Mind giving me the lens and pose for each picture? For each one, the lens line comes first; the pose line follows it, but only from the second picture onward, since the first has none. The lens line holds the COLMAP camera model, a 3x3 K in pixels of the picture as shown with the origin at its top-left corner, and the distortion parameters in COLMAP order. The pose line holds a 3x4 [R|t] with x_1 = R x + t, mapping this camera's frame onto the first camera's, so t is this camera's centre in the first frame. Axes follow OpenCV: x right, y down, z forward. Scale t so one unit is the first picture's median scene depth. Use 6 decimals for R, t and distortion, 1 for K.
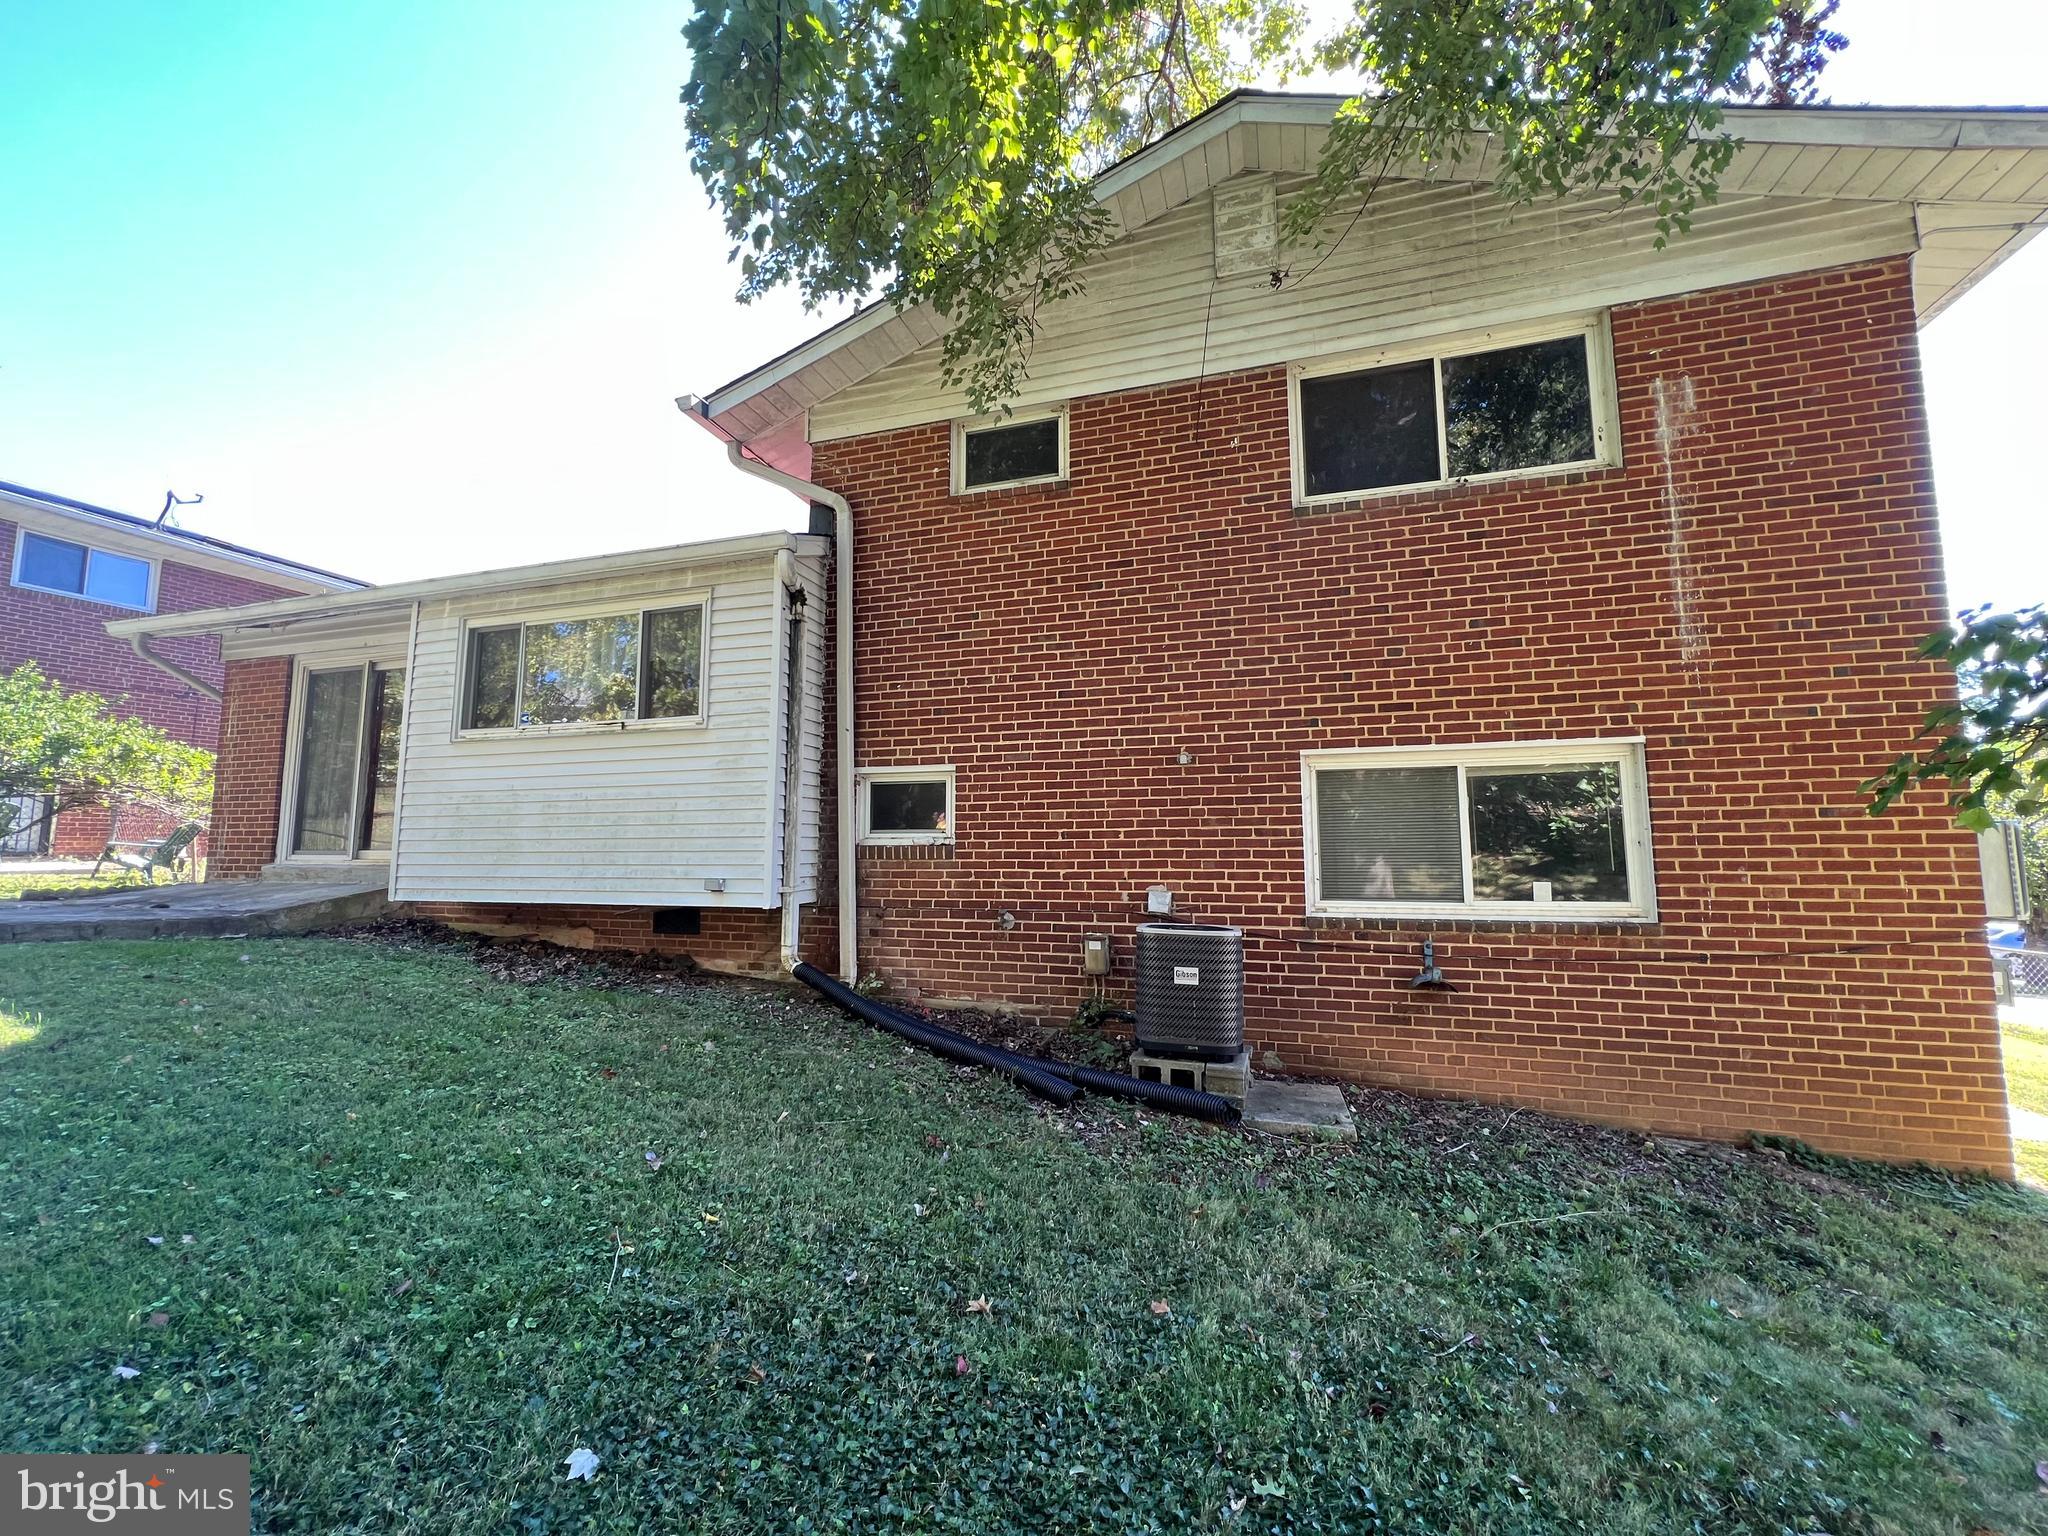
lens RADIAL K [[817.5, 0, 1024.0], [0, 817.5, 768.0], [0, 0, 1]] dist [-0.001021, -0.000246]
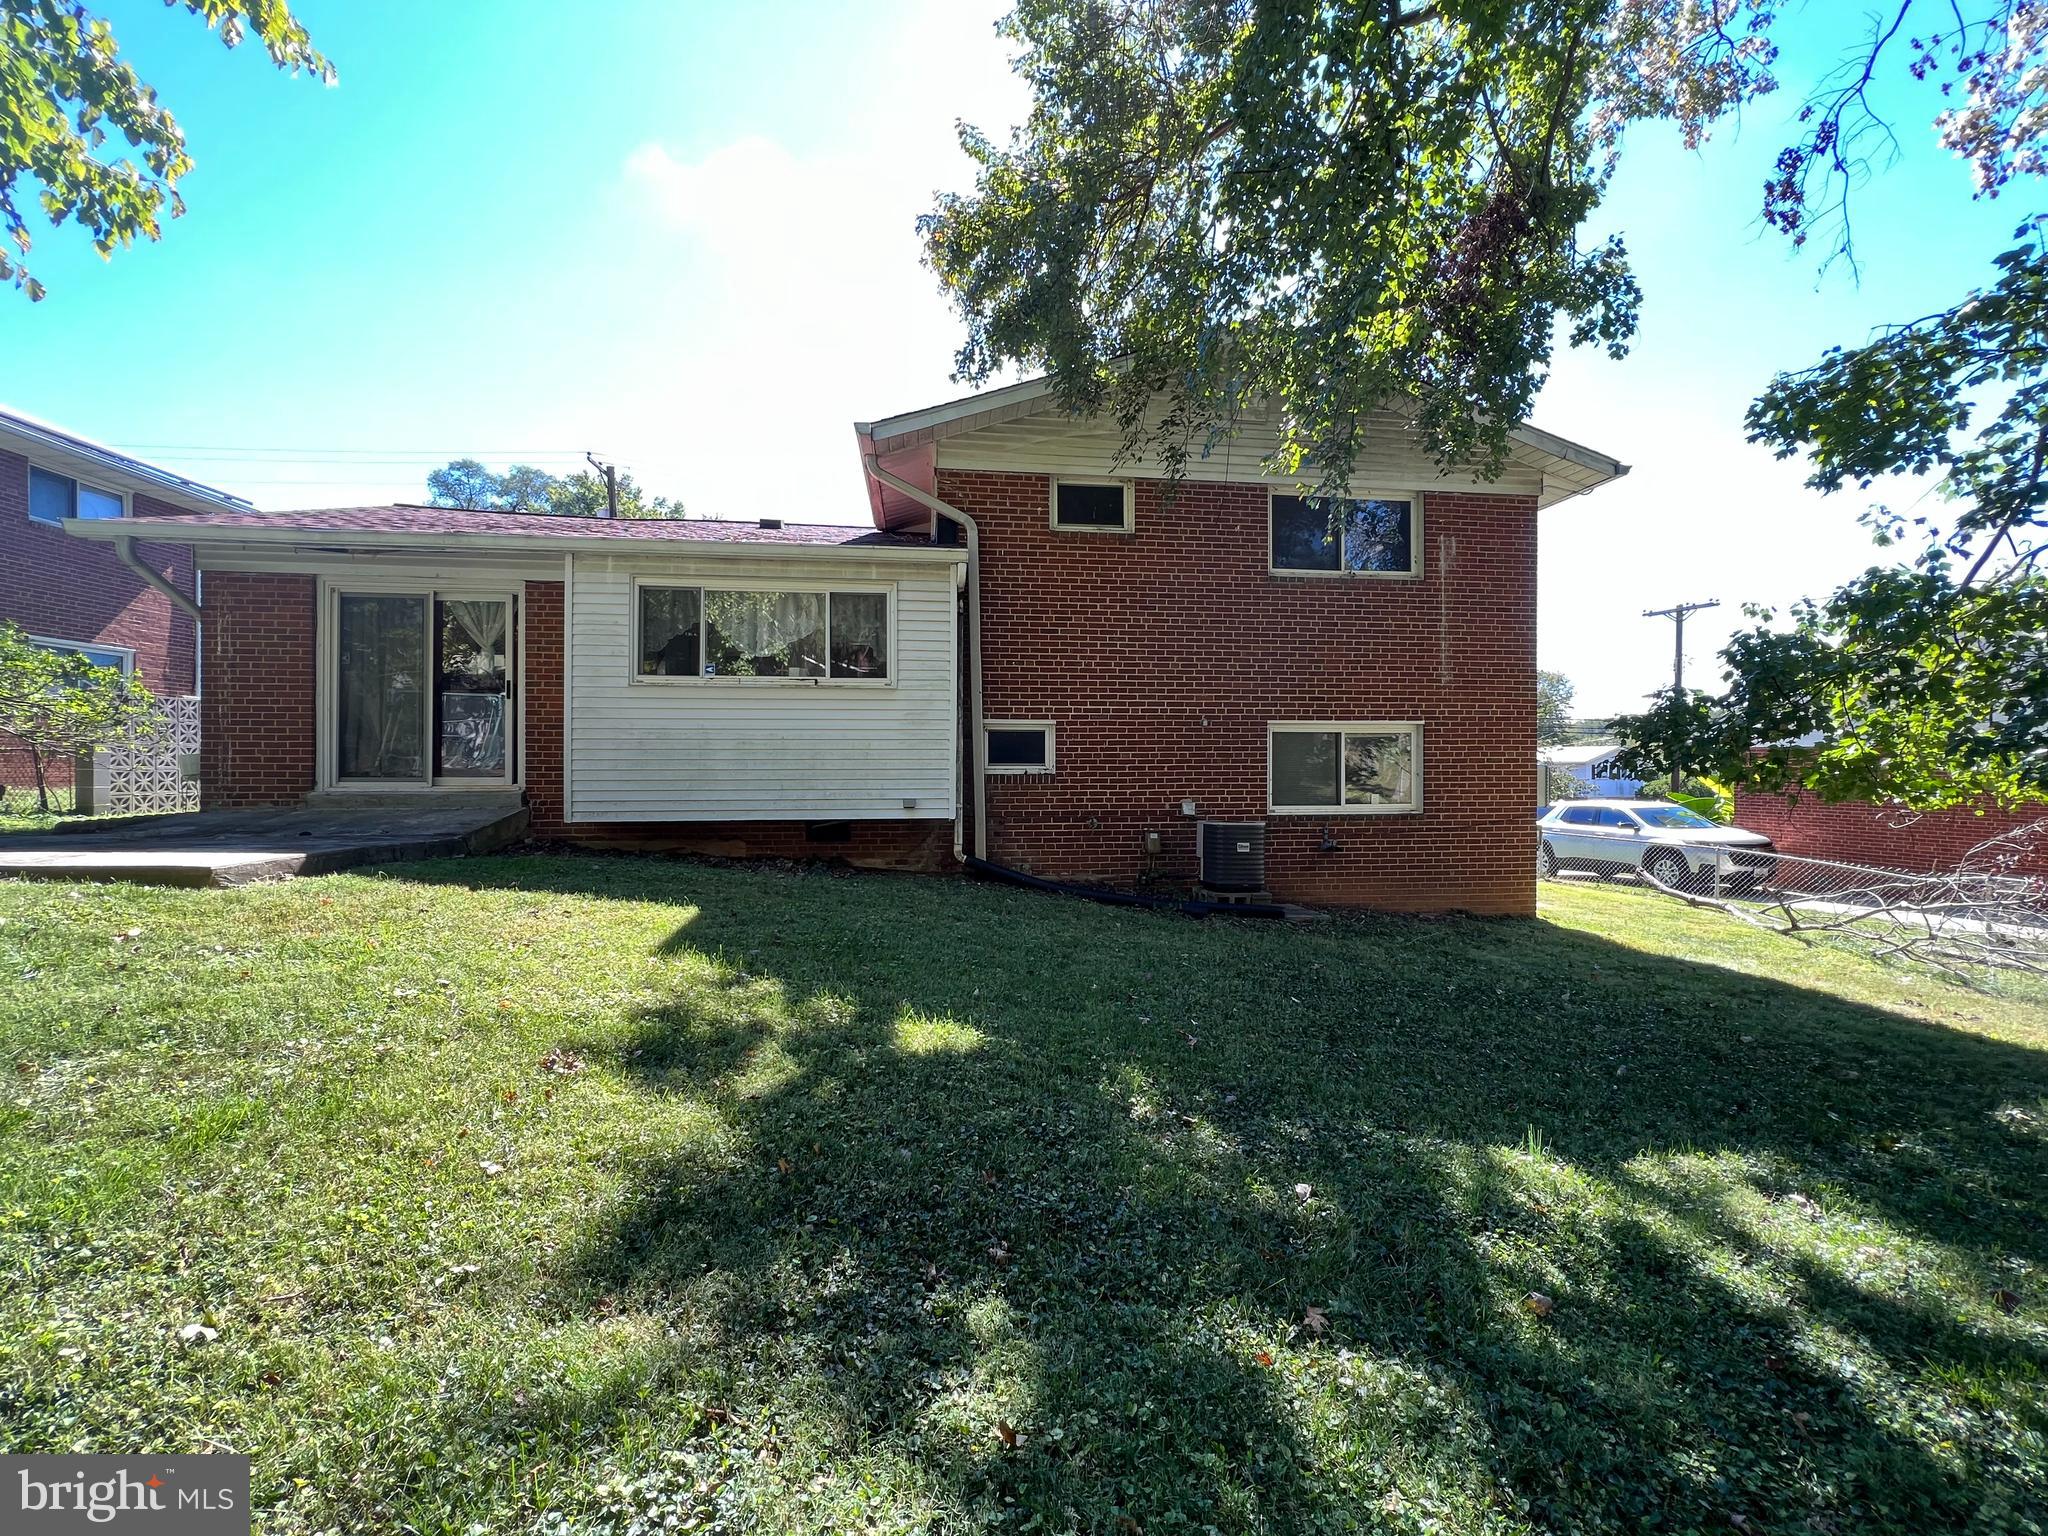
lens RADIAL K [[817.5, 0, 1024.0], [0, 817.5, 768.0], [0, 0, 1]] dist [-0.001021, -0.000246]
pose [[0.909624, 0.000756, 0.415432, -0.753763], [-0.043919, 0.994570, 0.094354, -0.055063], [-0.413104, -0.104072, 0.904718, -0.325161]]
